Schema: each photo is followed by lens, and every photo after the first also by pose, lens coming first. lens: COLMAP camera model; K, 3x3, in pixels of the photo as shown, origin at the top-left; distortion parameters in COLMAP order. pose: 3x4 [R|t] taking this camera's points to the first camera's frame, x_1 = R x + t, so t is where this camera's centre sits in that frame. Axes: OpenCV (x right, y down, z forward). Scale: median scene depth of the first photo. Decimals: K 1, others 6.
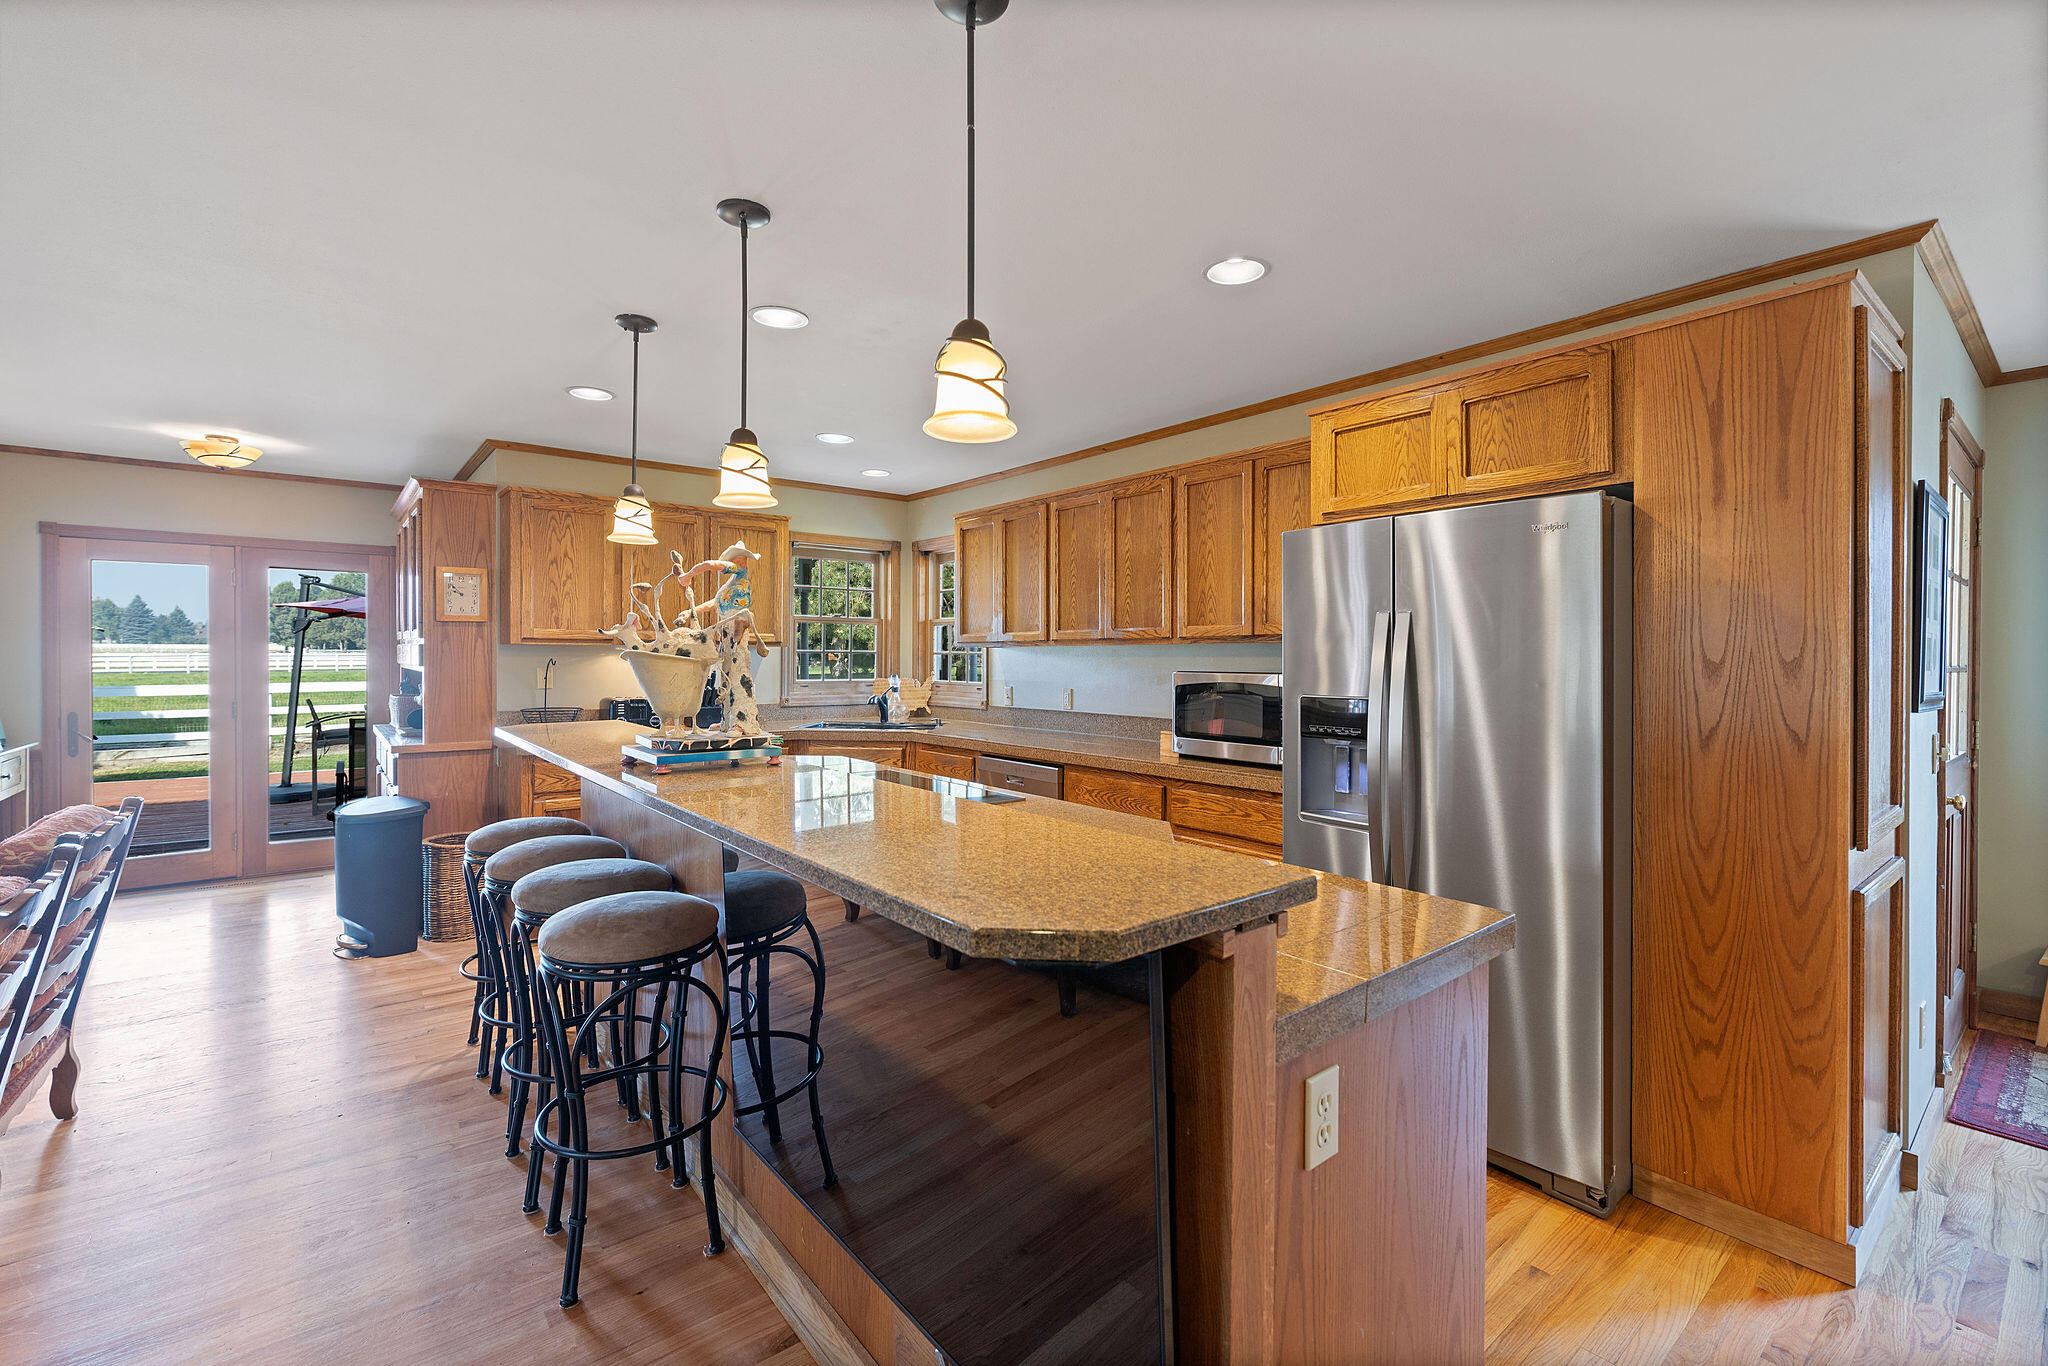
lens RADIAL K [[880.0, 0, 1026.2], [0, 880.0, 665.3], [0, 0, 1]] dist [-0.001080, -0.000007]
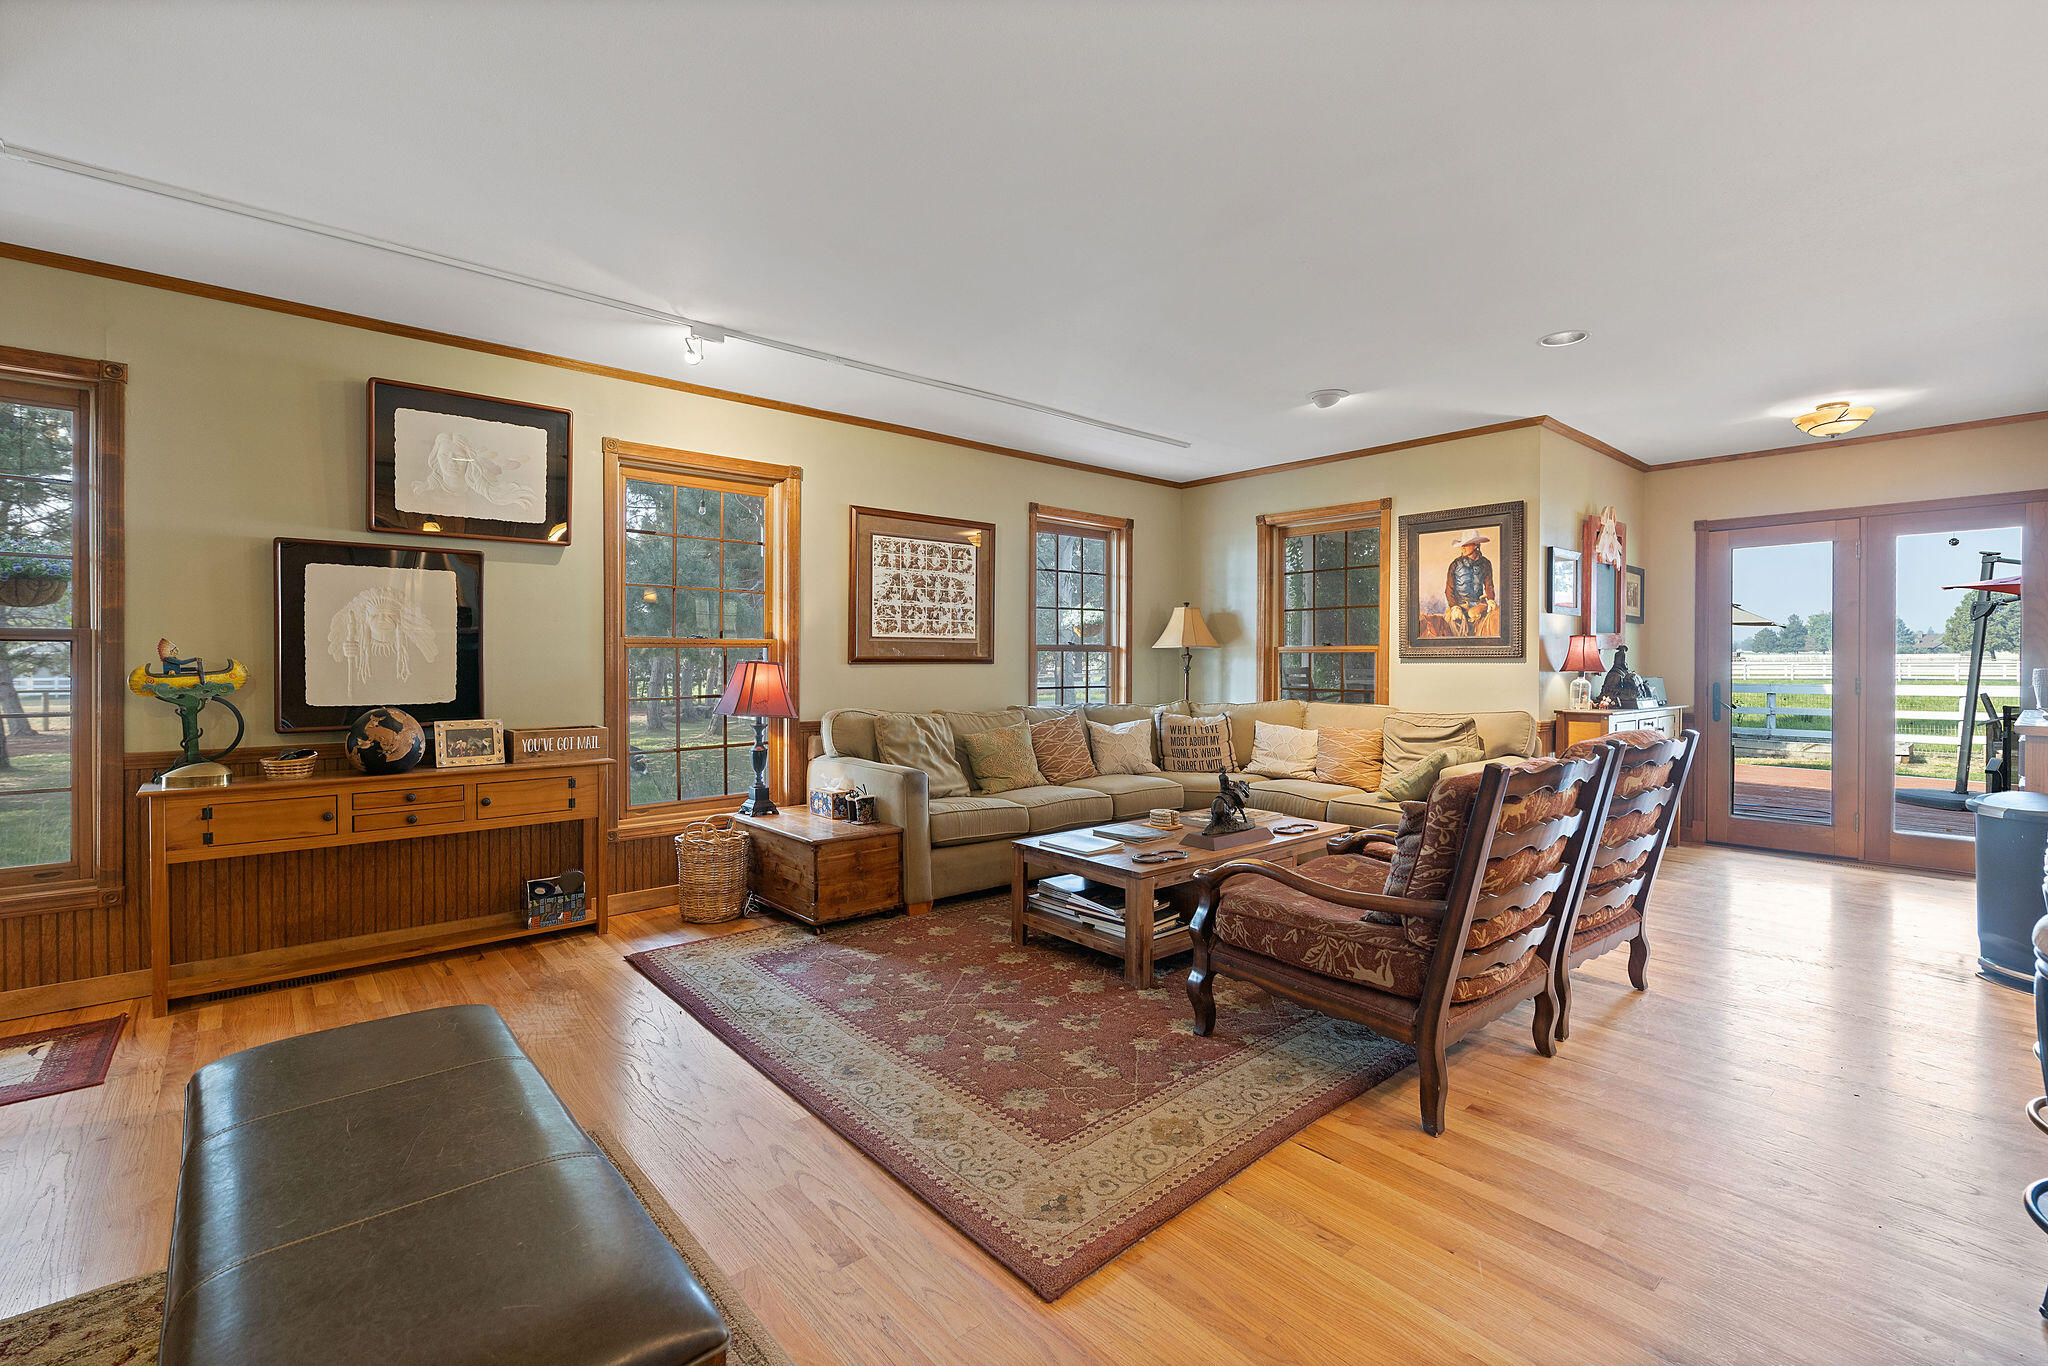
lens RADIAL K [[900.6, 0, 1033.5], [0, 900.6, 666.4], [0, 0, 1]] dist [-0.000630, -0.000168]
pose [[0.038014, 0.001505, -0.999276, 0.117875], [-0.012073, 0.999927, 0.001047, 0.079255], [0.999204, 0.012024, 0.038029, 0.111014]]
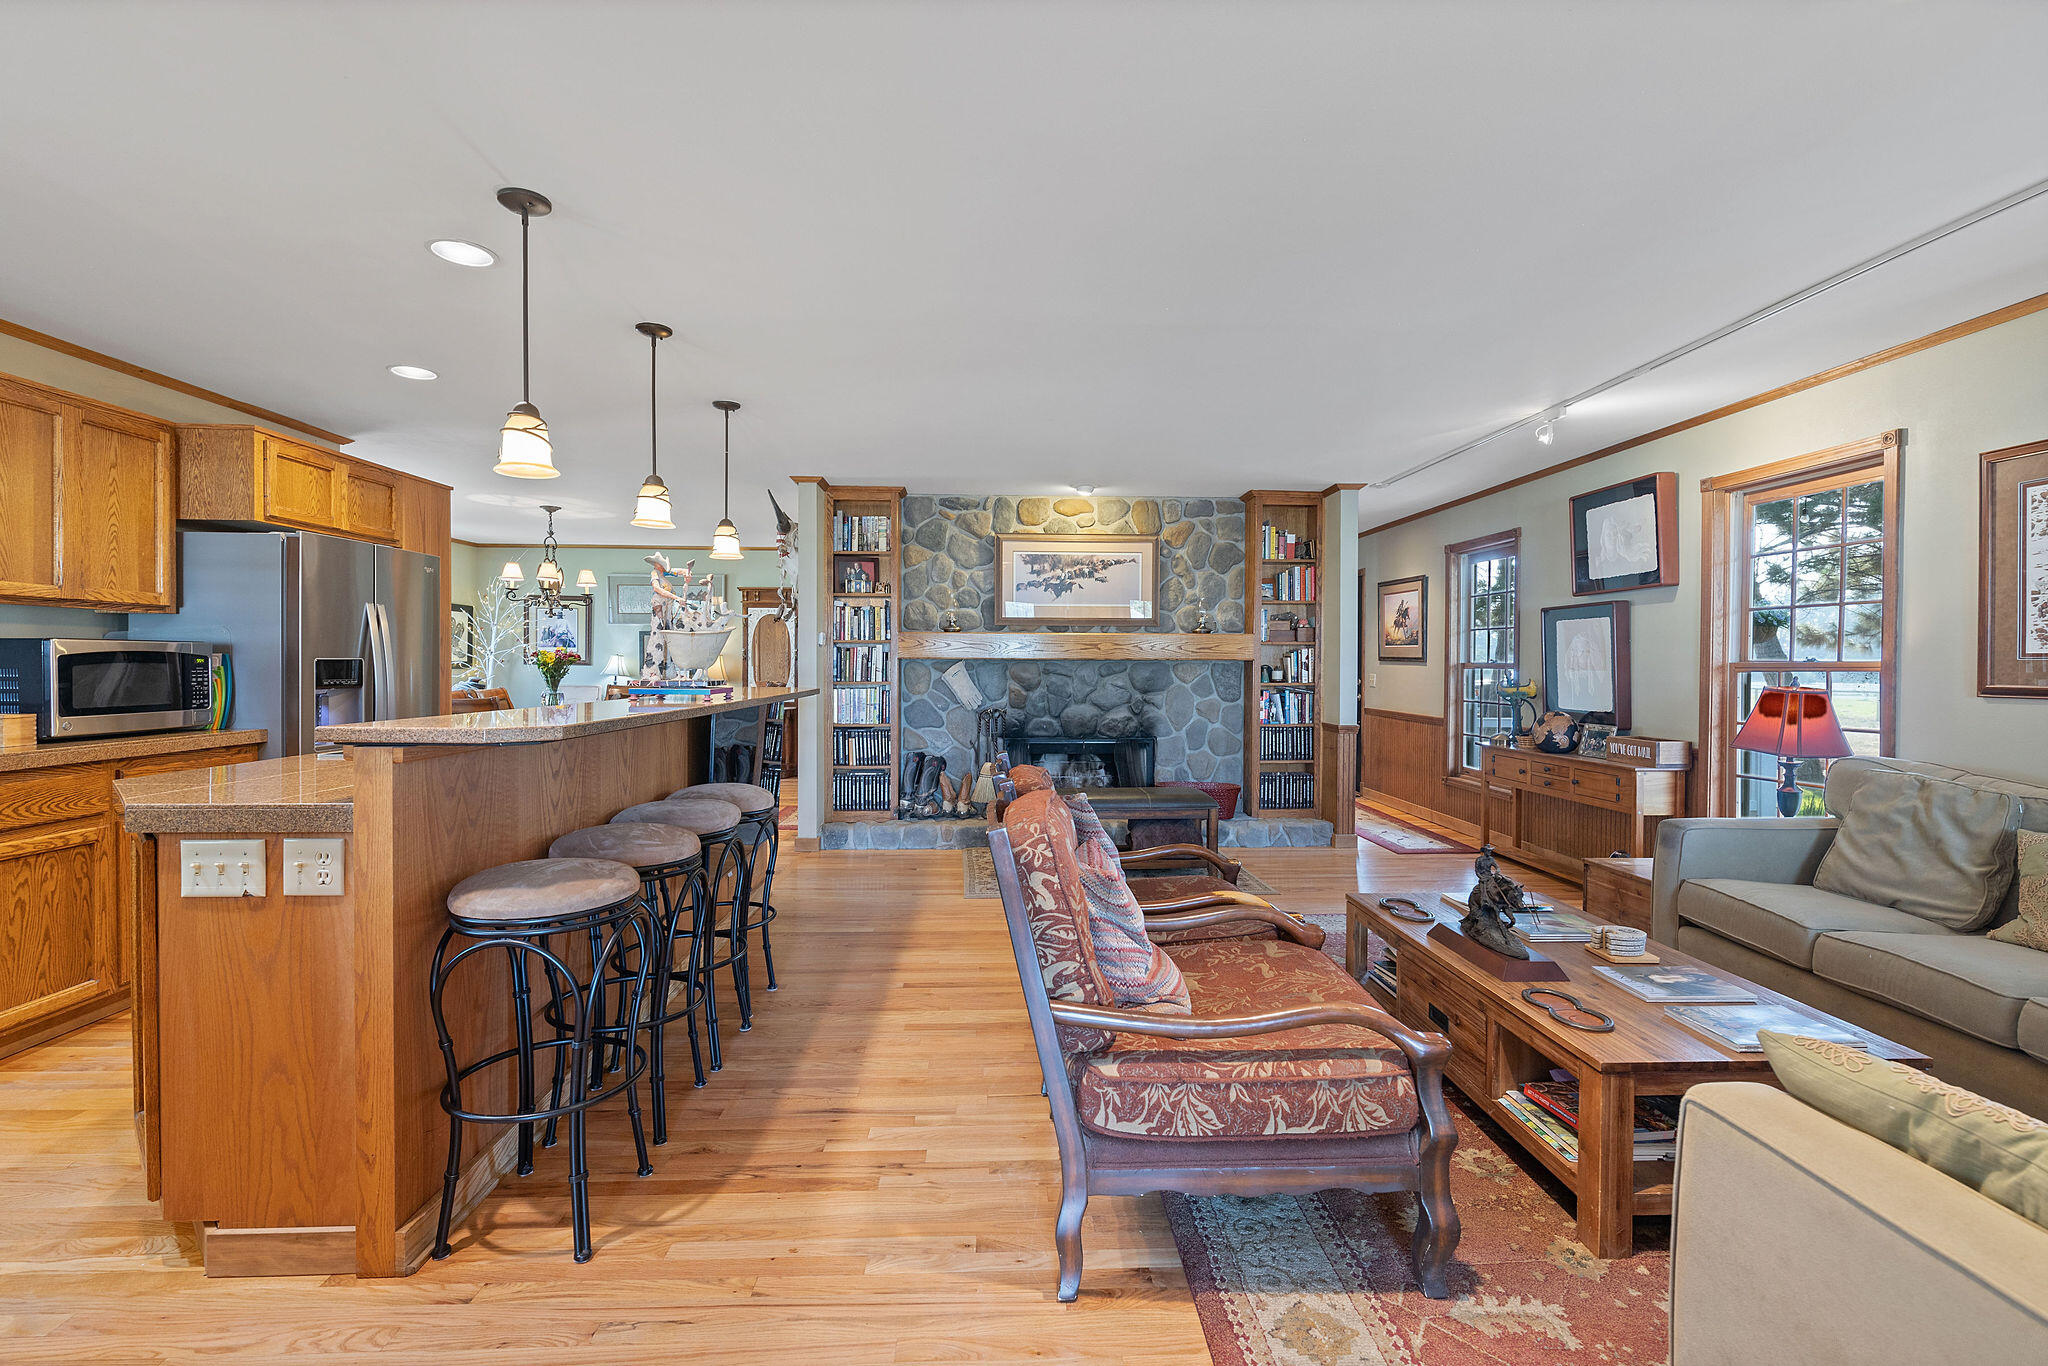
lens RADIAL K [[900.6, 0, 1033.5], [0, 900.6, 666.4], [0, 0, 1]] dist [-0.000630, -0.000168]
pose [[-0.806297, -0.010913, 0.591410, -1.473979], [-0.003070, 0.999894, 0.014264, 0.026177], [-0.591503, 0.009685, -0.806245, 1.564301]]
